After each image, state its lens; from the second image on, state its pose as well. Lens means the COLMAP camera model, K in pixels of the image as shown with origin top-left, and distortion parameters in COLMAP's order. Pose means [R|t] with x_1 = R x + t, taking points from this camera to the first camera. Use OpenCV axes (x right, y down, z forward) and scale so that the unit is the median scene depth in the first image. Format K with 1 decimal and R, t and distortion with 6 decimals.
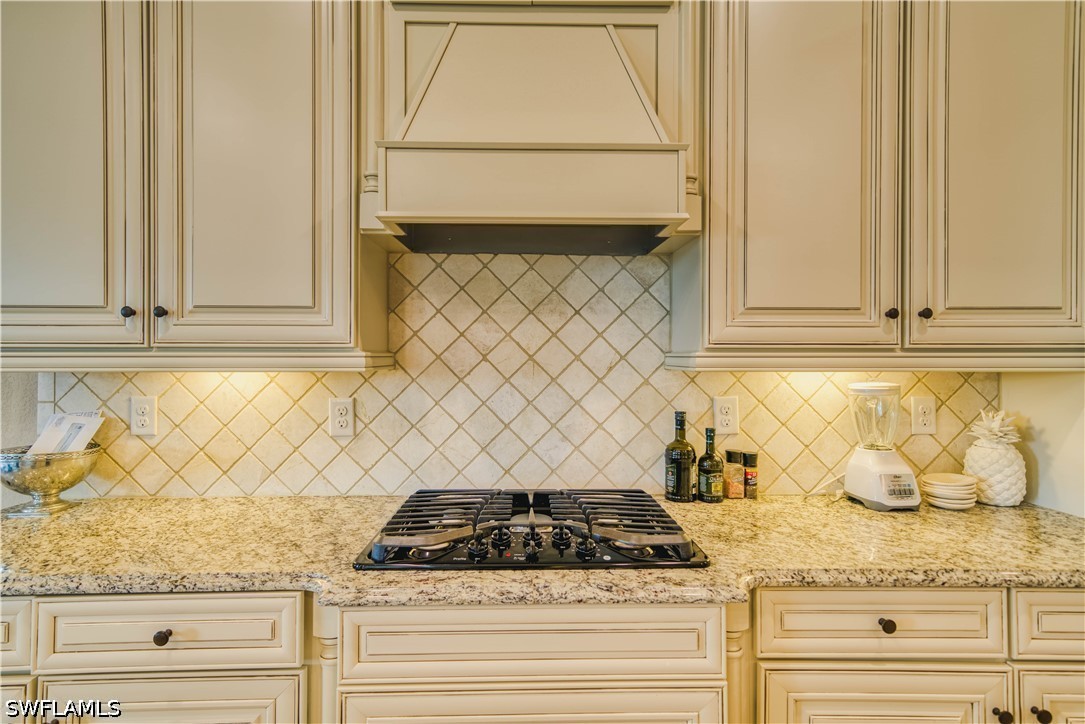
lens RADIAL K [[548.5, 0, 541.9], [0, 548.5, 356.8], [0, 0, 1]] dist [0.003052, 0.012087]
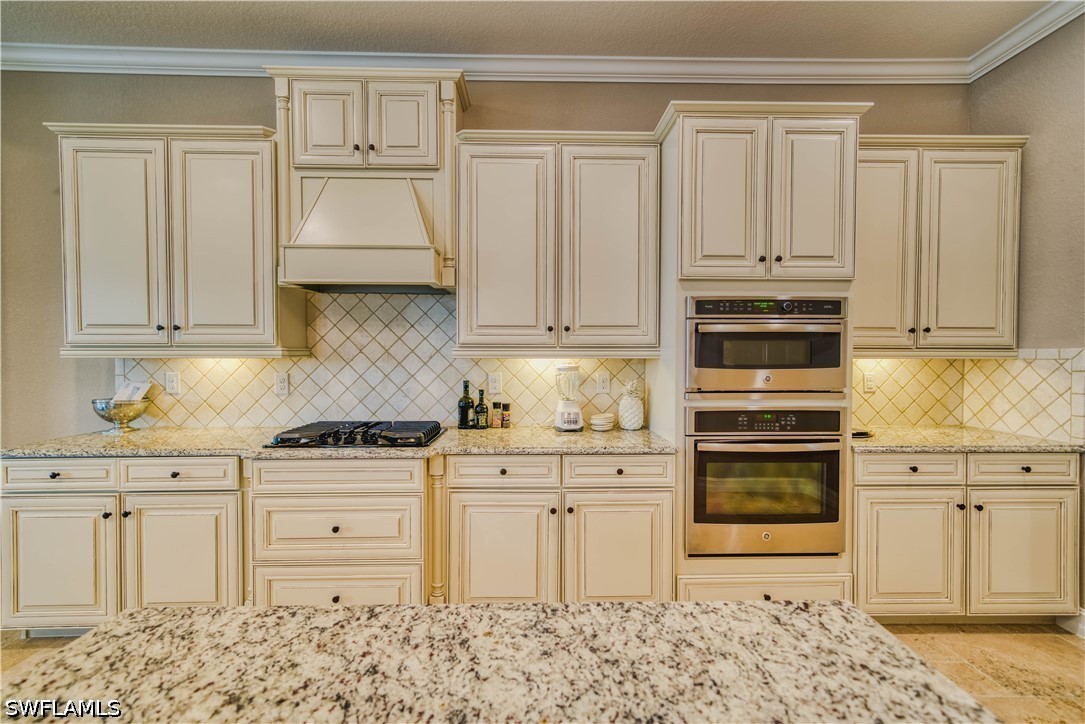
lens RADIAL K [[475.8, 0, 545.0], [0, 475.8, 363.5], [0, 0, 1]] dist [0.010958, 0.000376]
pose [[0.999998, 0.000492, -0.002006, 0.545445], [-0.000439, 0.999653, 0.026334, 0.001051], [0.002019, -0.026333, 0.999651, -0.618813]]
